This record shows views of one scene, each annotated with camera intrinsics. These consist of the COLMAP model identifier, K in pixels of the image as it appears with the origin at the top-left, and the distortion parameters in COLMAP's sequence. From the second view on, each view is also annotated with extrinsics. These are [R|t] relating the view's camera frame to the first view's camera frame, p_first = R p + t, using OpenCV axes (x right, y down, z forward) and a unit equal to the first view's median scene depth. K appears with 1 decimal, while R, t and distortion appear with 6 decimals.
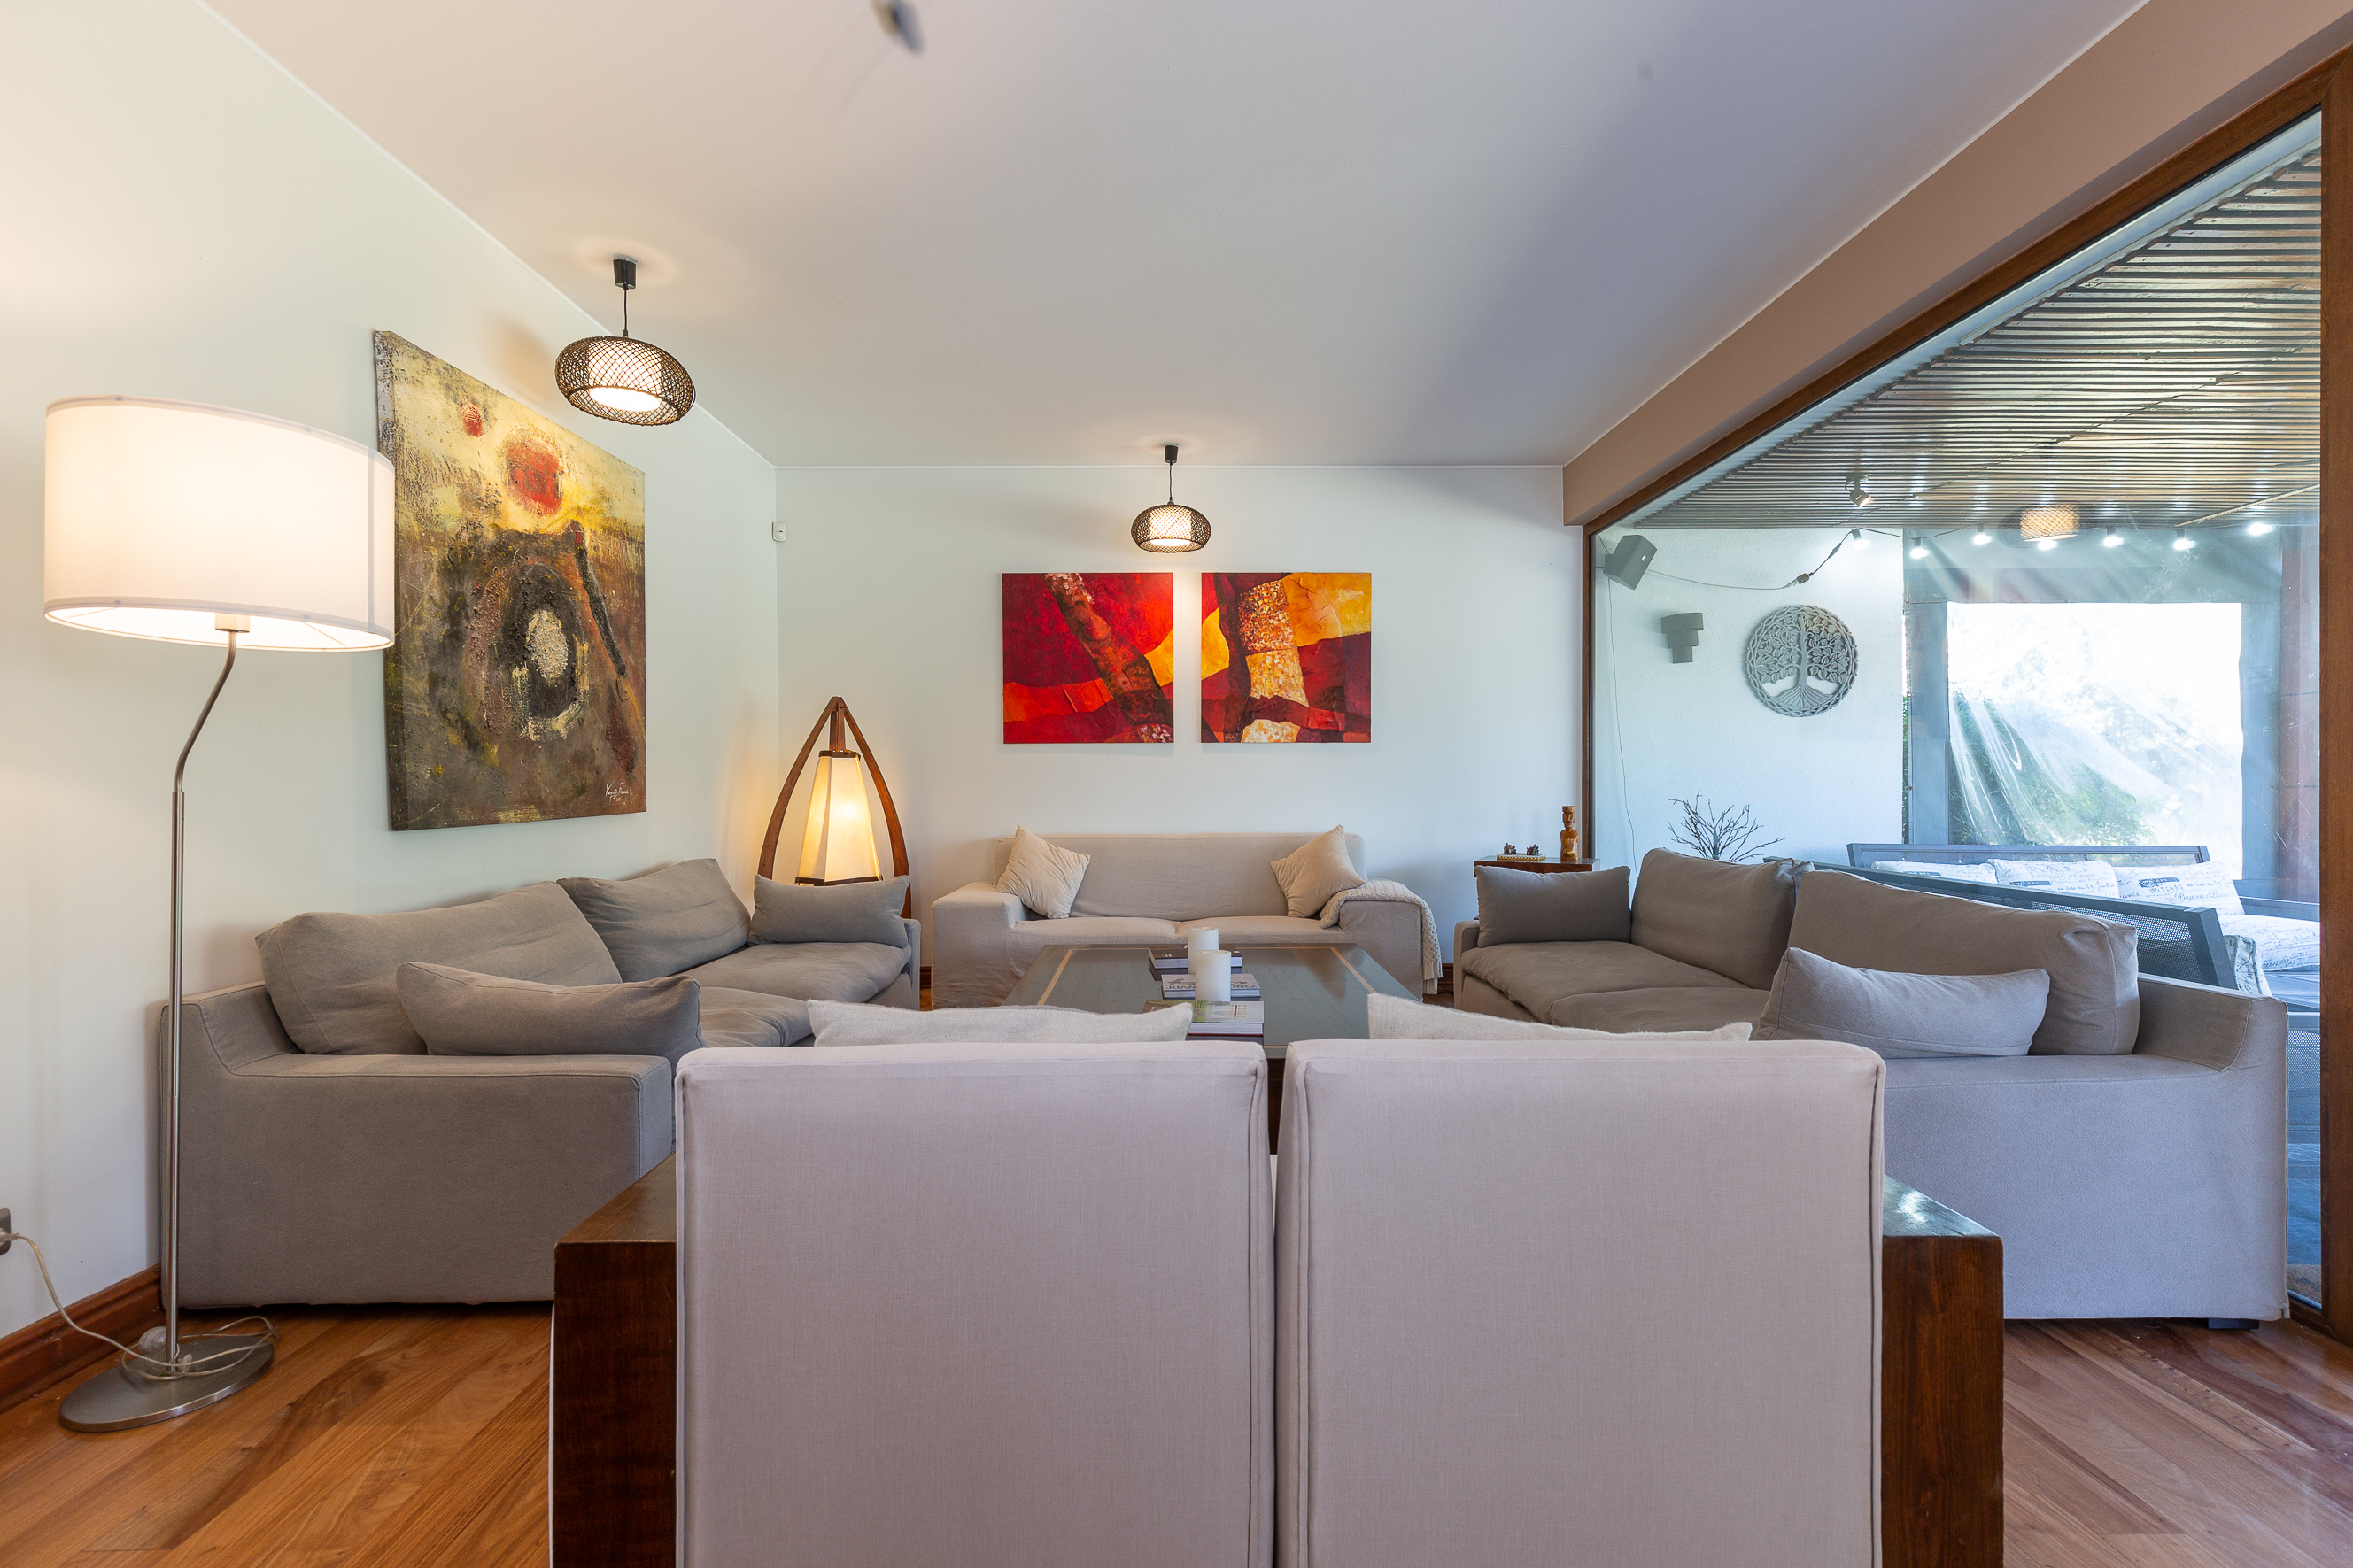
lens RADIAL K [[1075.9, 0, 1185.2], [0, 1075.9, 786.5], [0, 0, 1]] dist [0.015351, -0.004499]
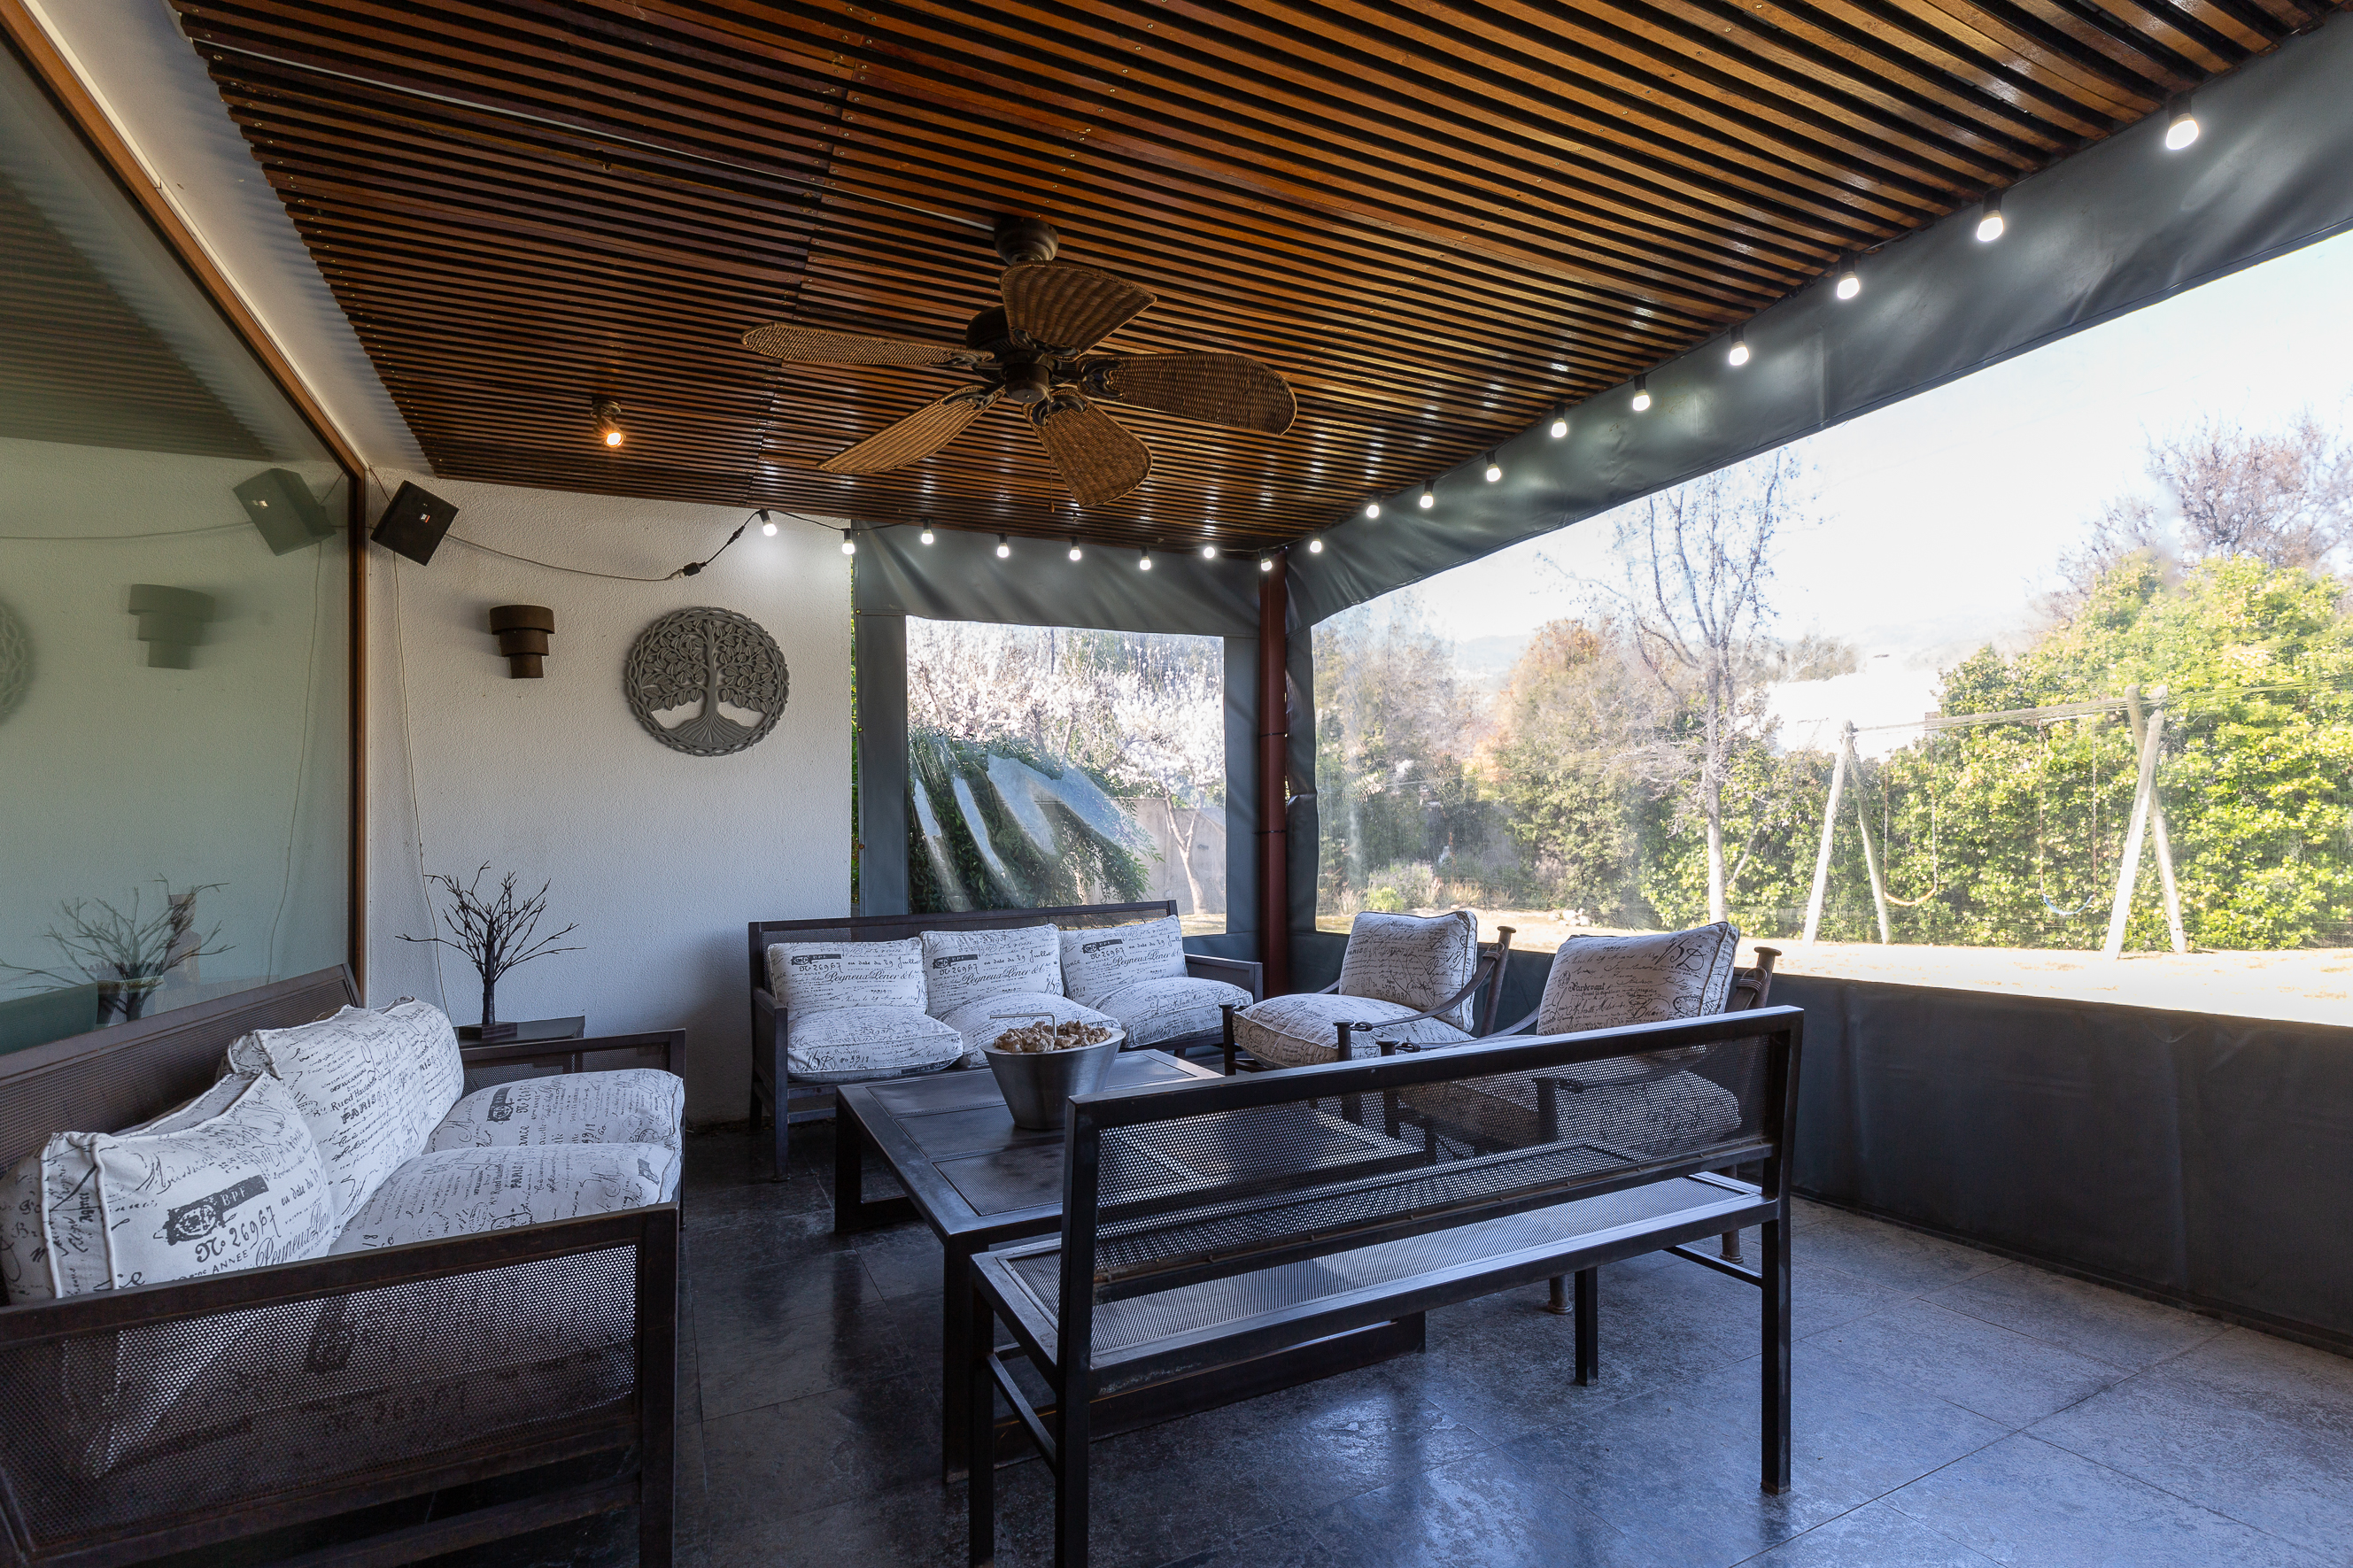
lens RADIAL K [[1075.9, 0, 1185.1], [0, 1075.9, 829.0], [0, 0, 1]] dist [0.015351, -0.004499]
pose [[0.905022, -0.026013, 0.424569, 0.592817], [0.030041, 0.999545, -0.002794, -0.001656], [-0.424303, 0.015283, 0.905391, 0.197052]]
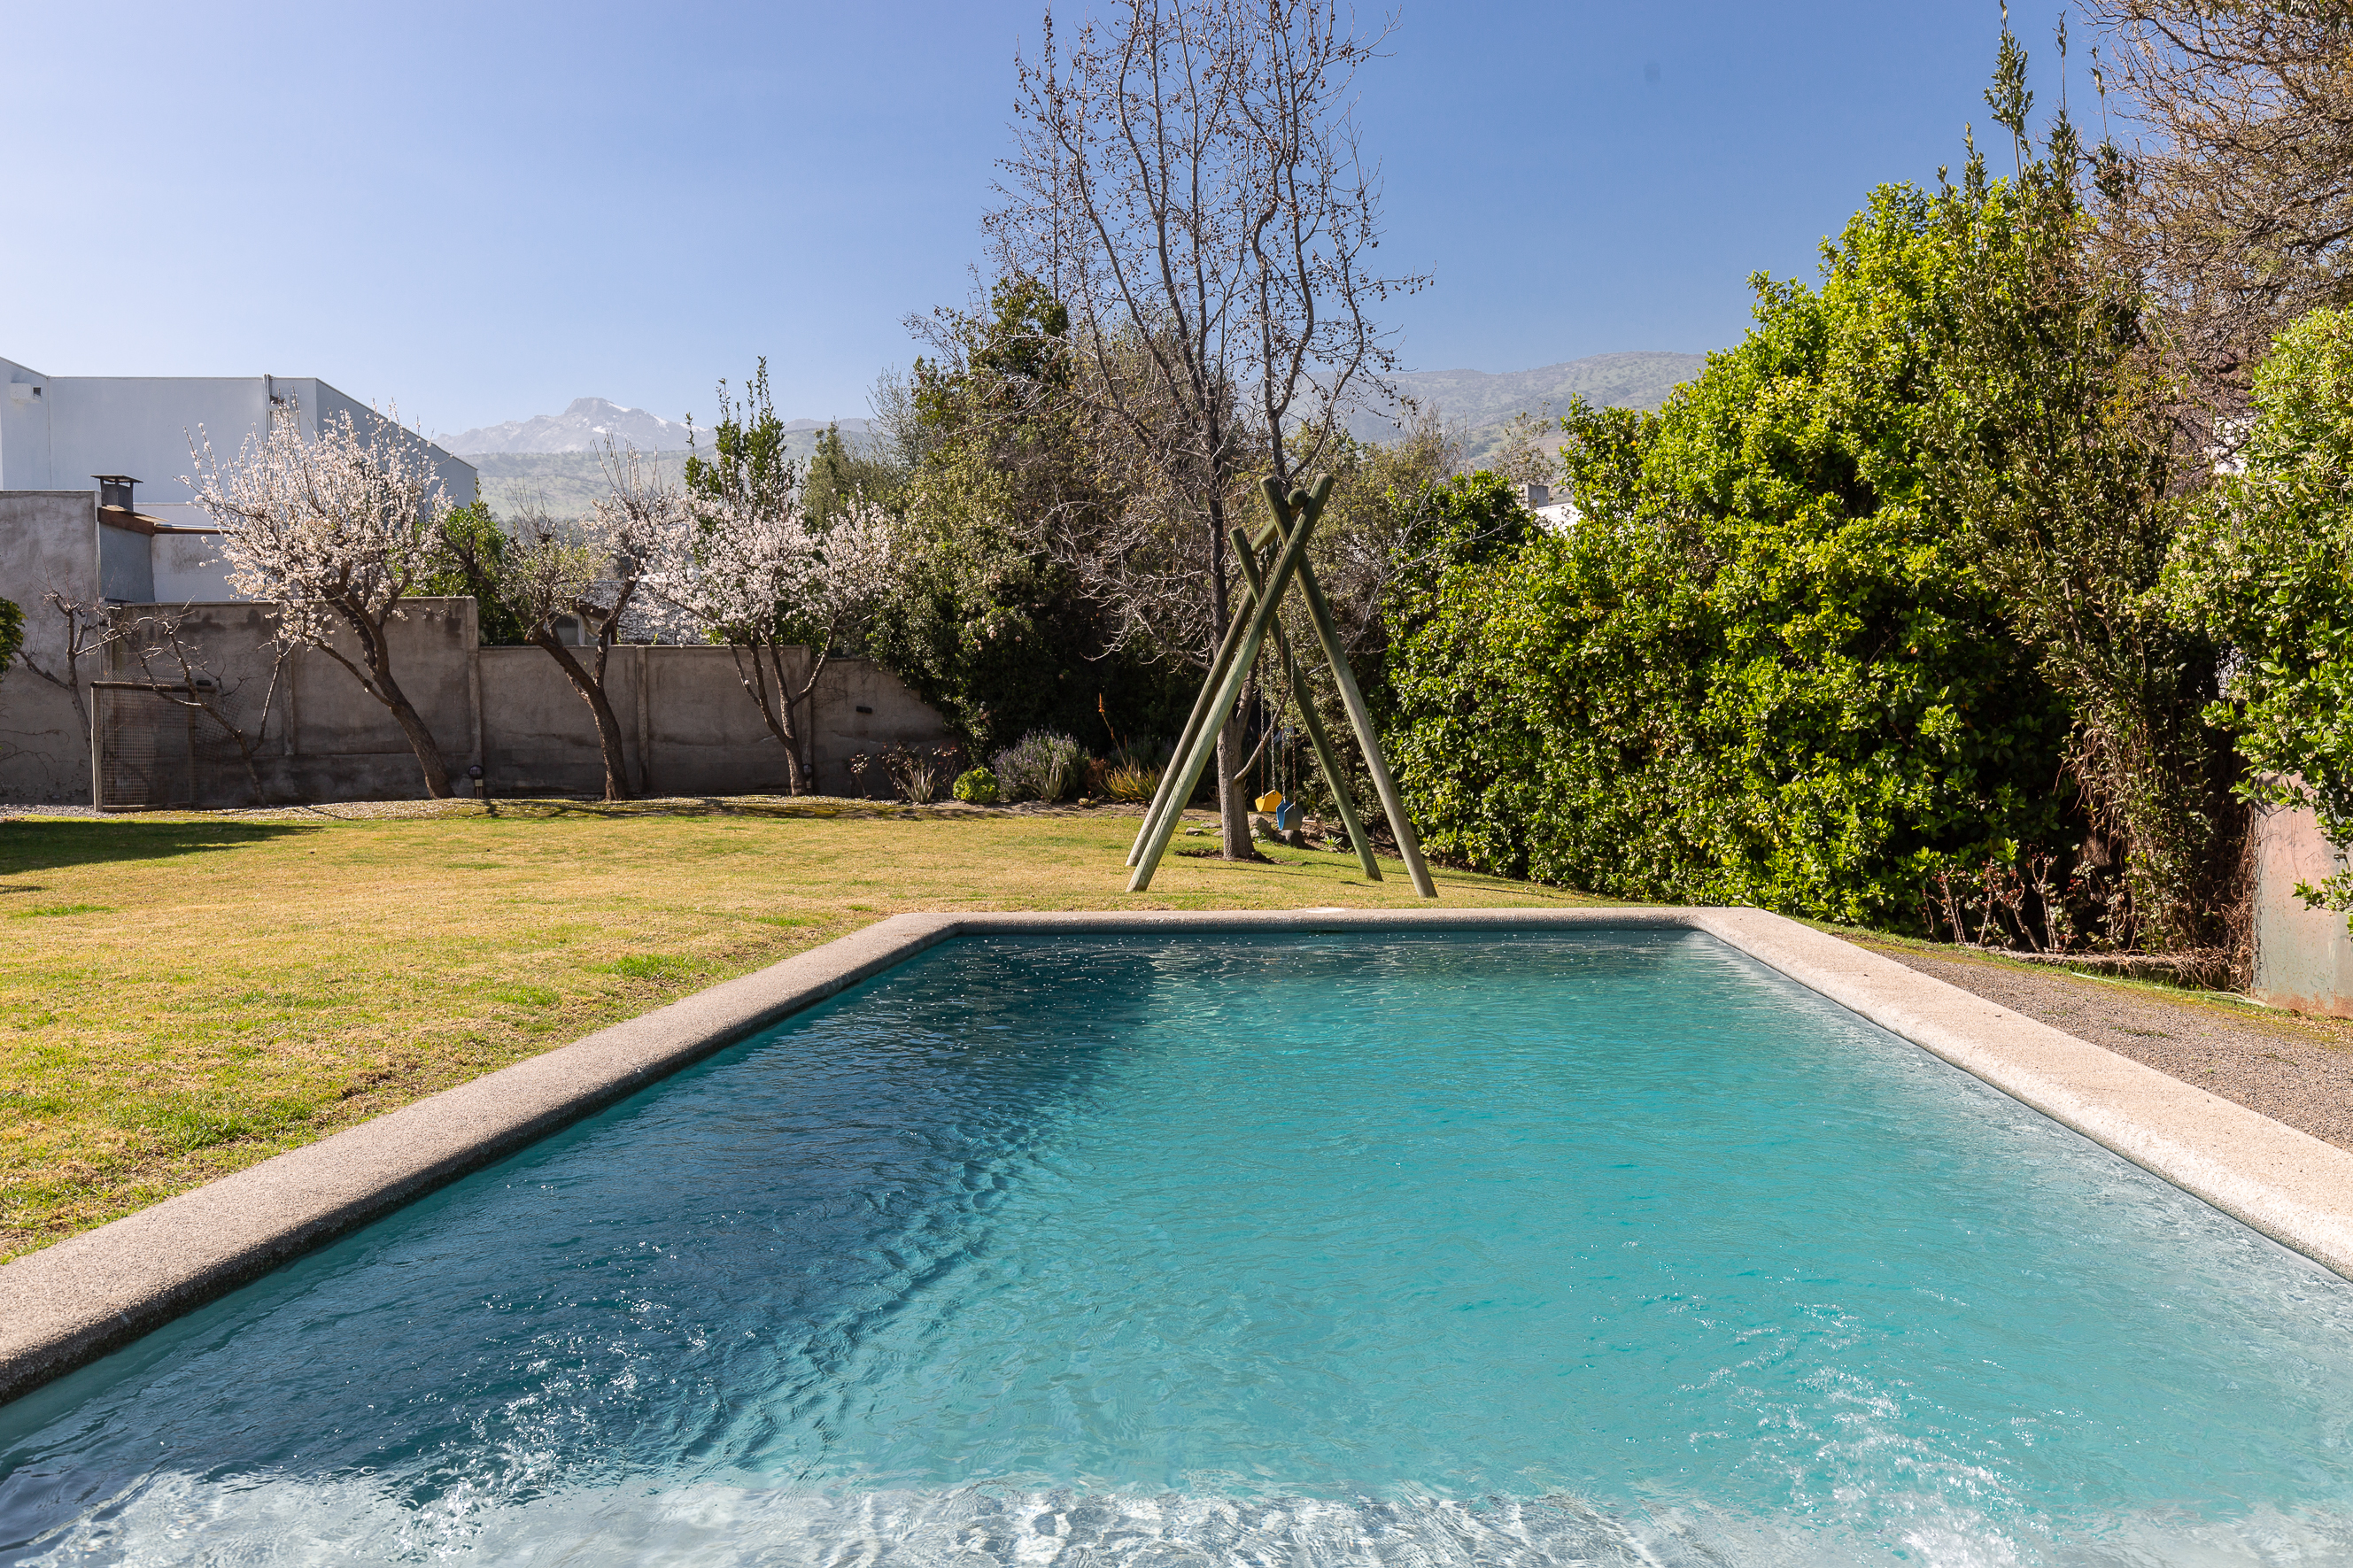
lens RADIAL K [[1854.5, 0, 1176.7], [0, 1854.5, 780.6], [0, 0, 1]] dist [-0.000141, -0.003376]
pose [[0.991992, -0.010073, -0.125895, 3.415369], [0.014894, 0.999189, 0.037413, 0.064363], [0.125416, -0.038988, 0.991338, -1.051347]]
